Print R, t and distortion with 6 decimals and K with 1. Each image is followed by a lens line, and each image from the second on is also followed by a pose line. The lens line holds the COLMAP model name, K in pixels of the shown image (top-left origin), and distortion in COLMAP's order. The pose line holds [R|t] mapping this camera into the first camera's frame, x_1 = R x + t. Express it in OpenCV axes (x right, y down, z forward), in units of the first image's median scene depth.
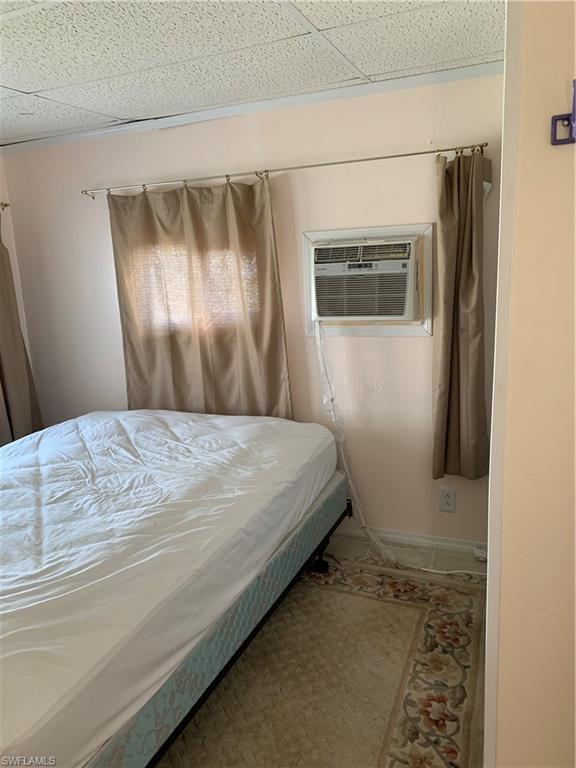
lens RADIAL K [[580.4, 0, 288.2], [0, 580.4, 382.4], [0, 0, 1]] dist [0.041625, -0.080380]
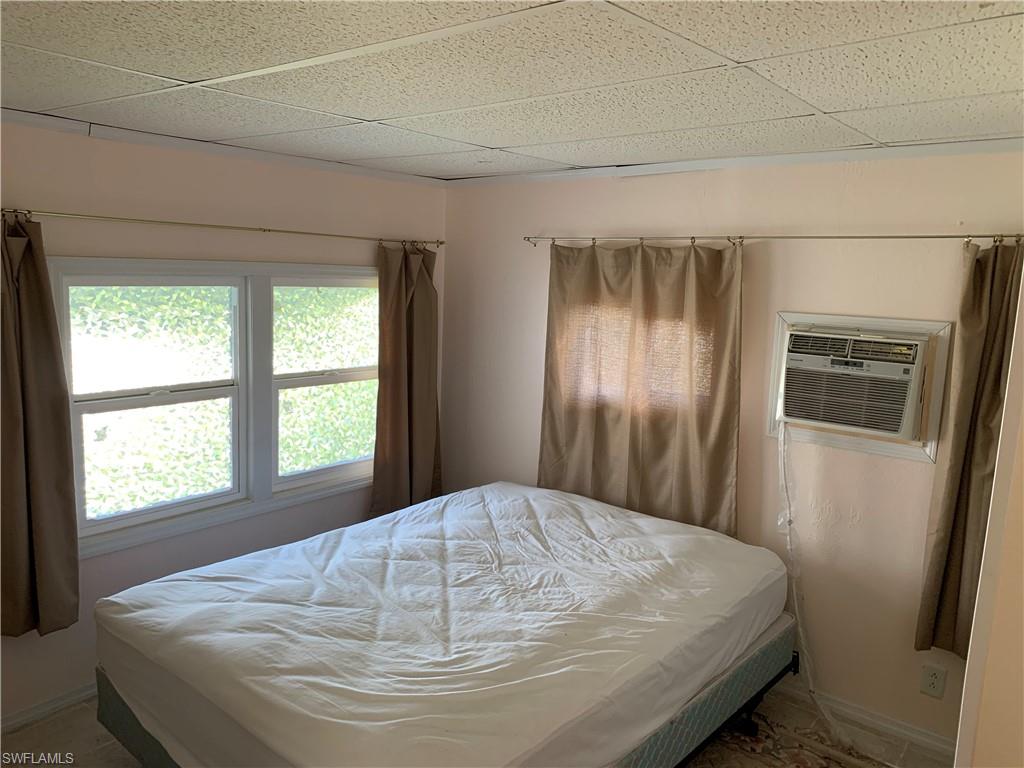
lens RADIAL K [[773.9, 0, 503.4], [0, 773.9, 384.4], [0, 0, 1]] dist [0.041625, -0.080380]
pose [[0.949954, 0.126059, -0.285825, -0.016555], [-0.145505, 0.988204, -0.047761, -0.050528], [0.276433, 0.086960, 0.957091, -0.158079]]
